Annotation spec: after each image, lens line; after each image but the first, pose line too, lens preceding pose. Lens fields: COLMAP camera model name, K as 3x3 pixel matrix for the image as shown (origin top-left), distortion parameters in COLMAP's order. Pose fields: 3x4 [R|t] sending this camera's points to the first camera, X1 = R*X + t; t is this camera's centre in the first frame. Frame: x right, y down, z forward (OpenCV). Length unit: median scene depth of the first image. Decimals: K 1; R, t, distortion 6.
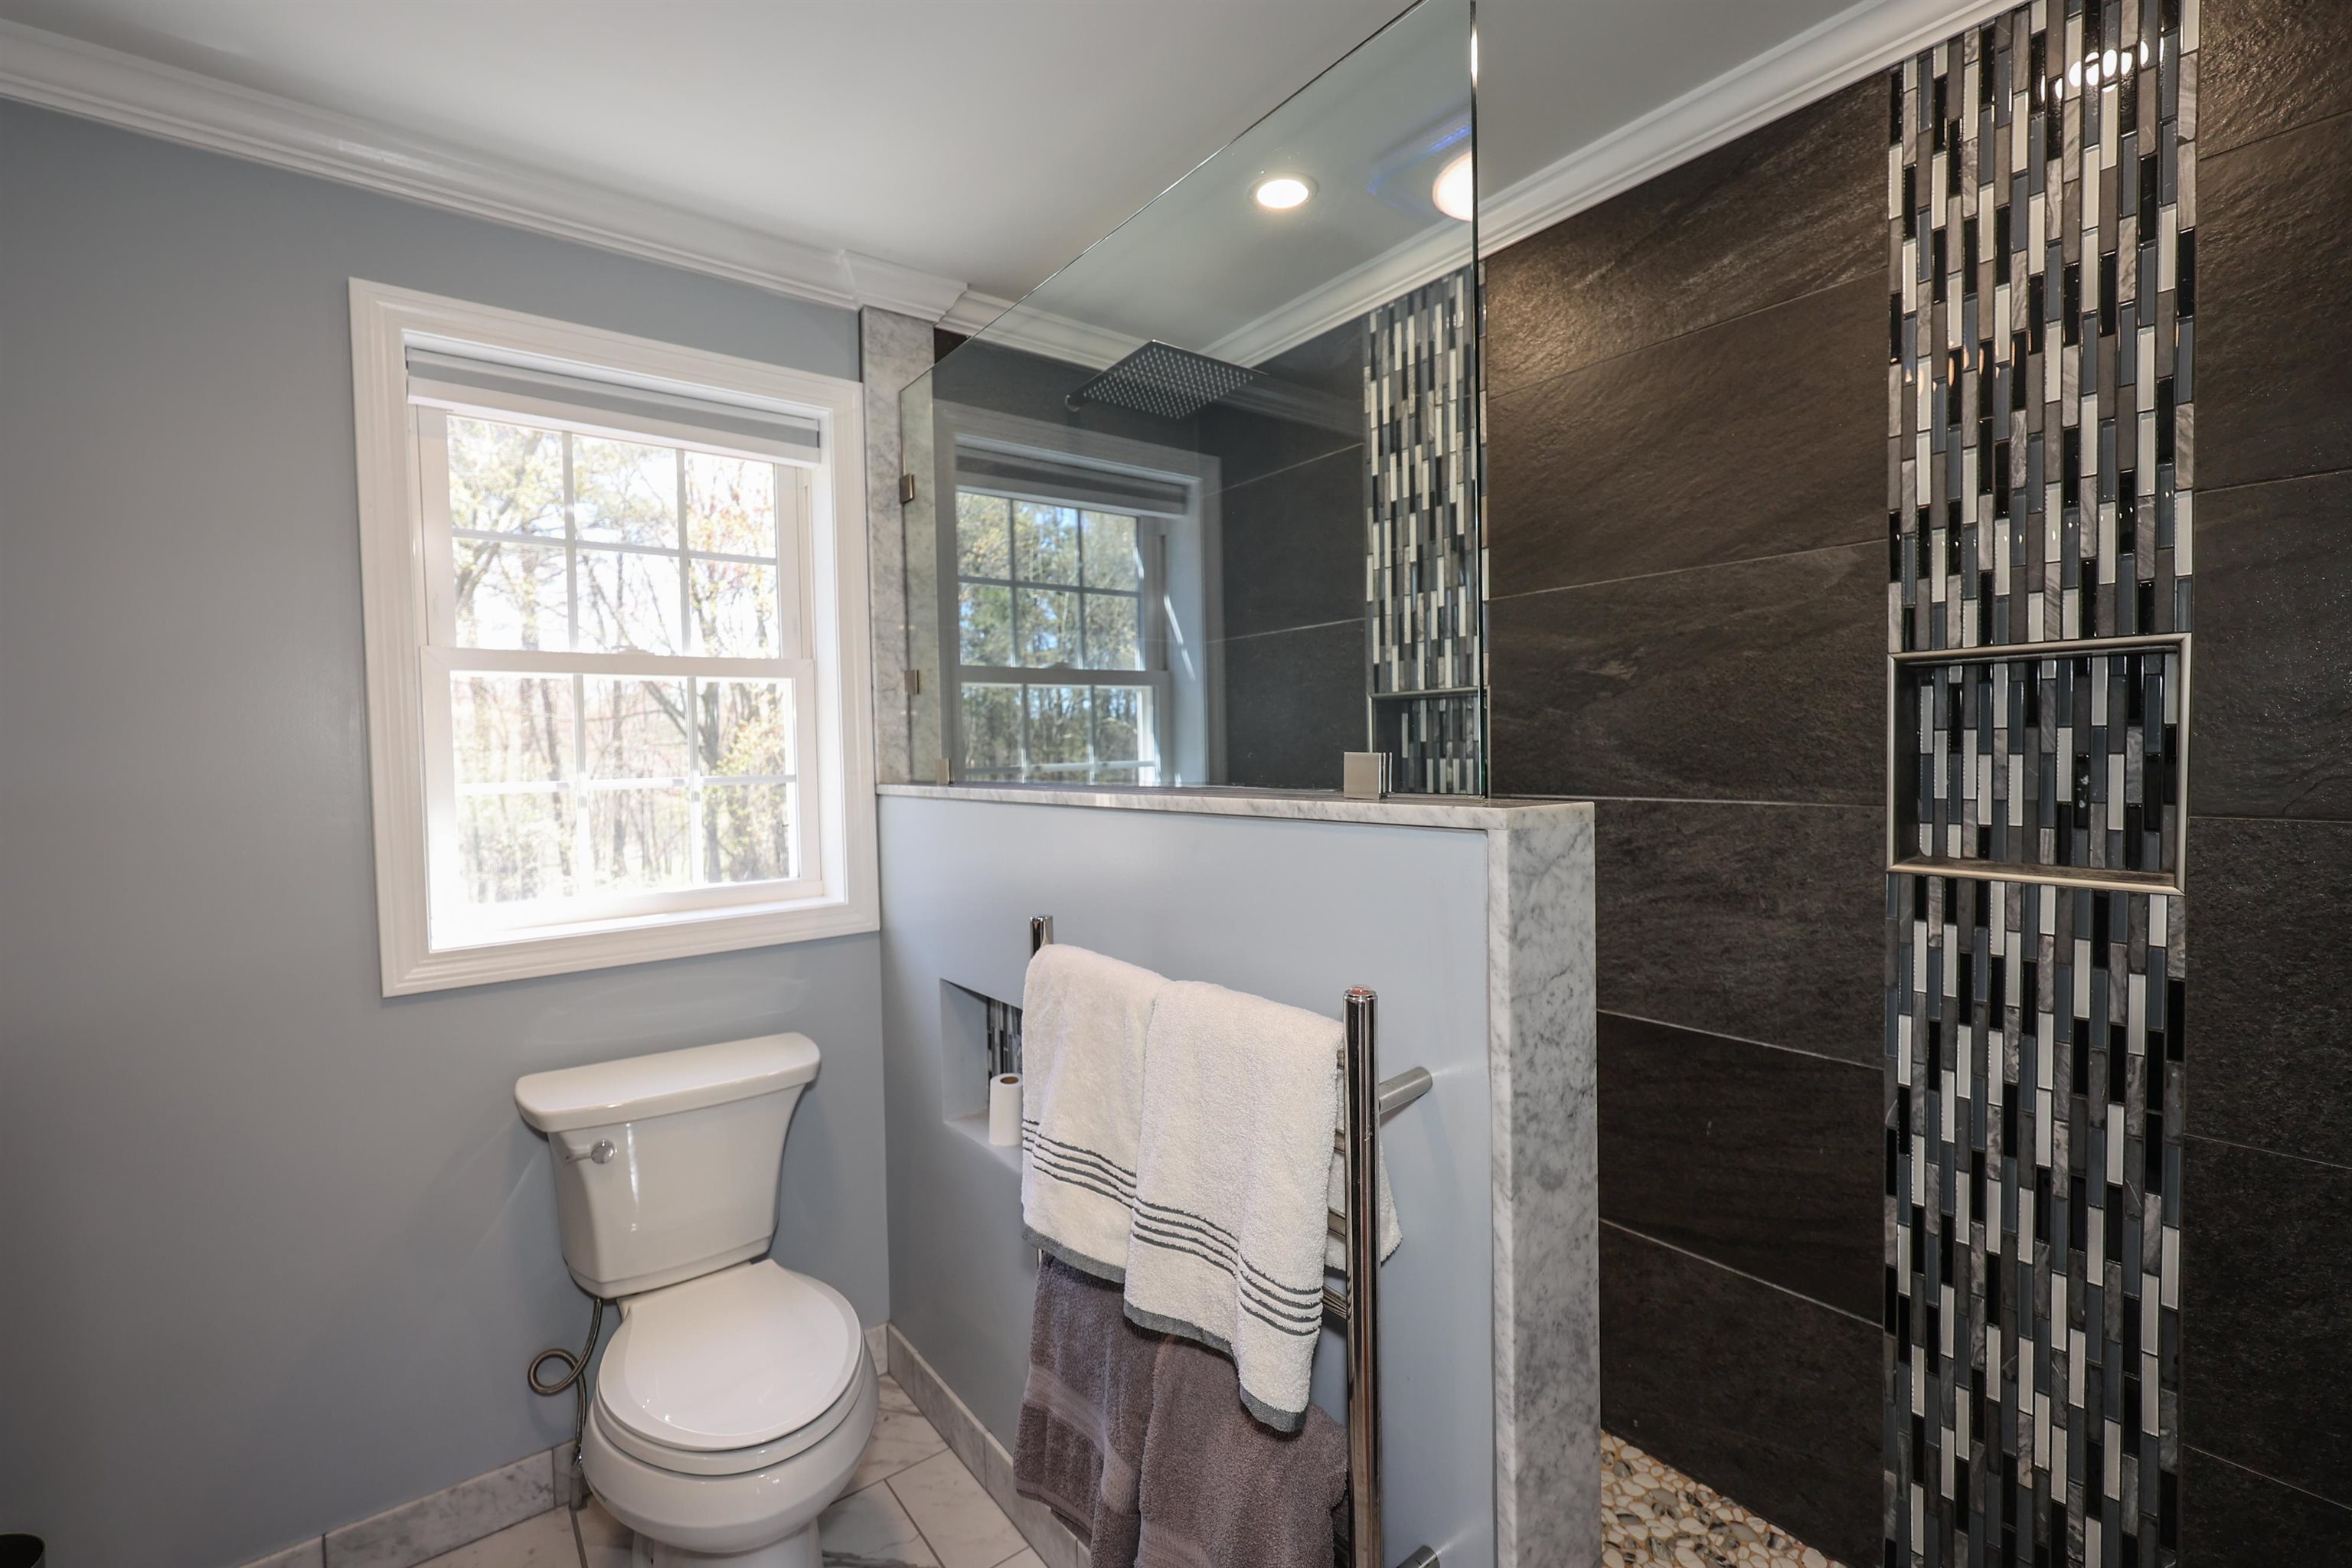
lens RADIAL K [[1006.1, 0, 1173.4], [0, 1006.1, 783.0], [0, 0, 1]] dist [0.000350, -0.000008]
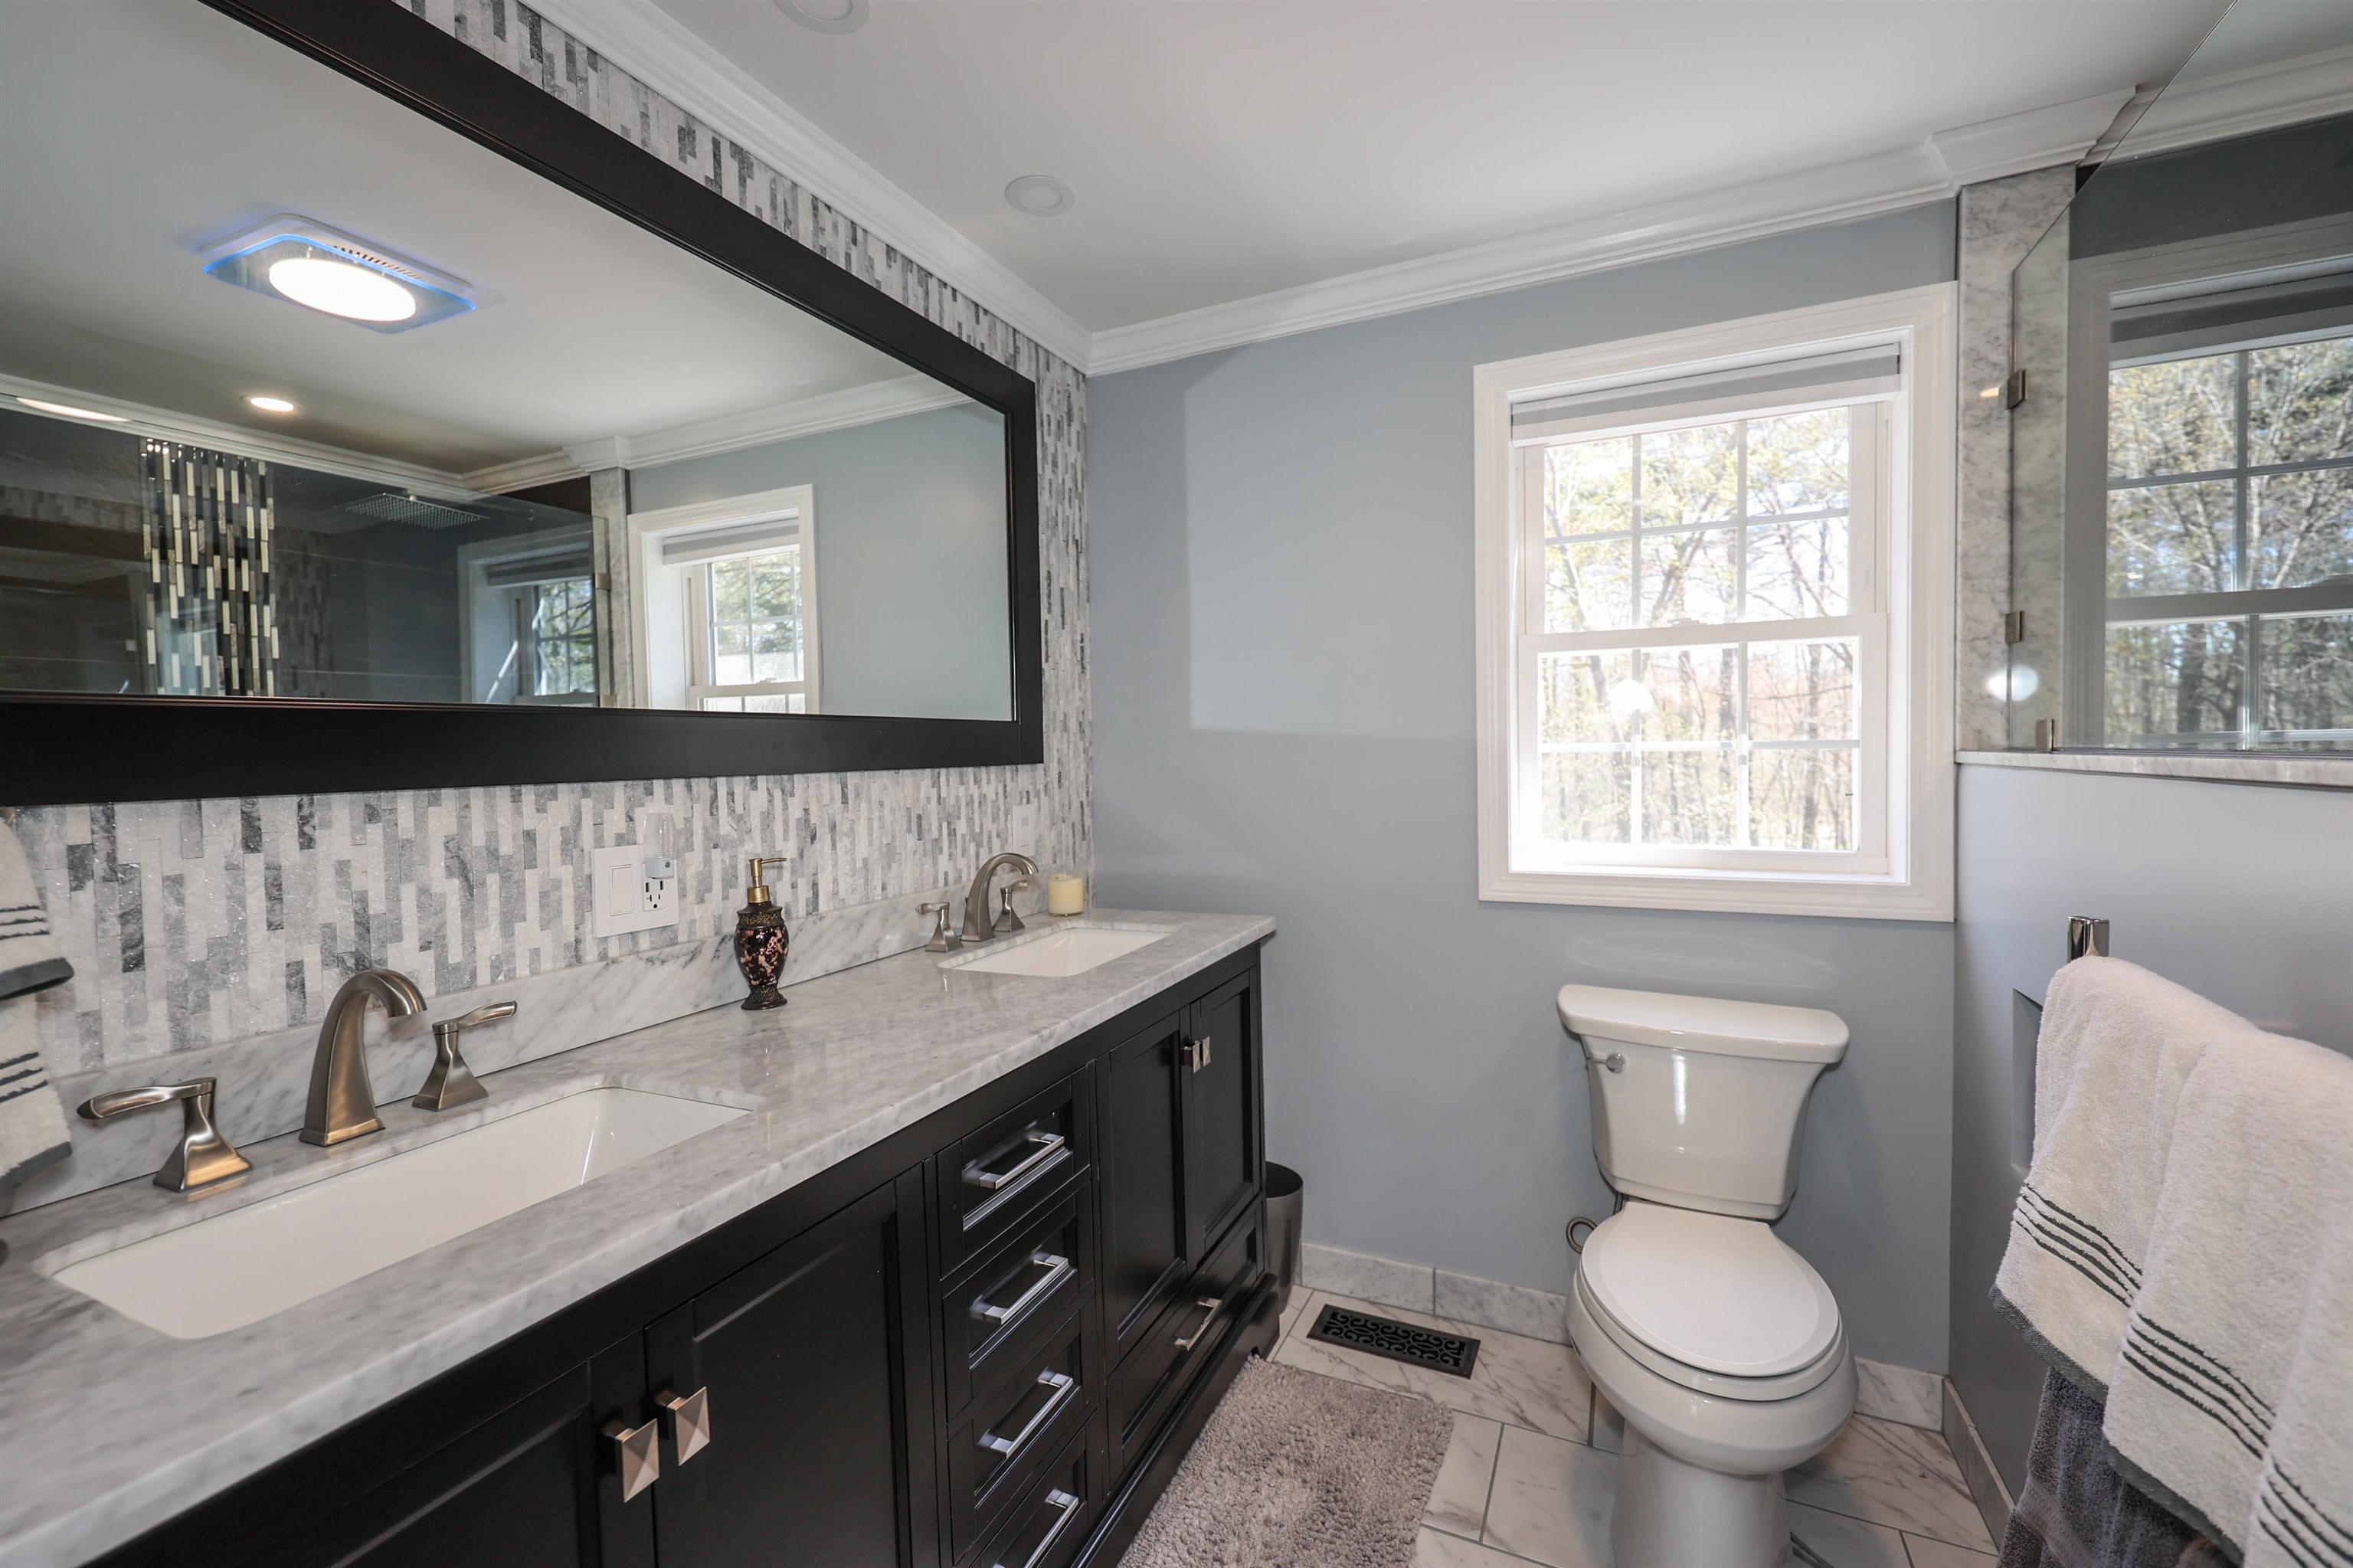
lens RADIAL K [[968.8, 0, 1176.5], [0, 968.8, 784.0], [0, 0, 1]] dist [0.001829, 0.000046]
pose [[0.465311, 0.045719, -0.883966, 0.130499], [-0.022846, 0.998953, 0.039640, 0.012153], [0.884853, 0.001750, 0.465868, 0.030675]]
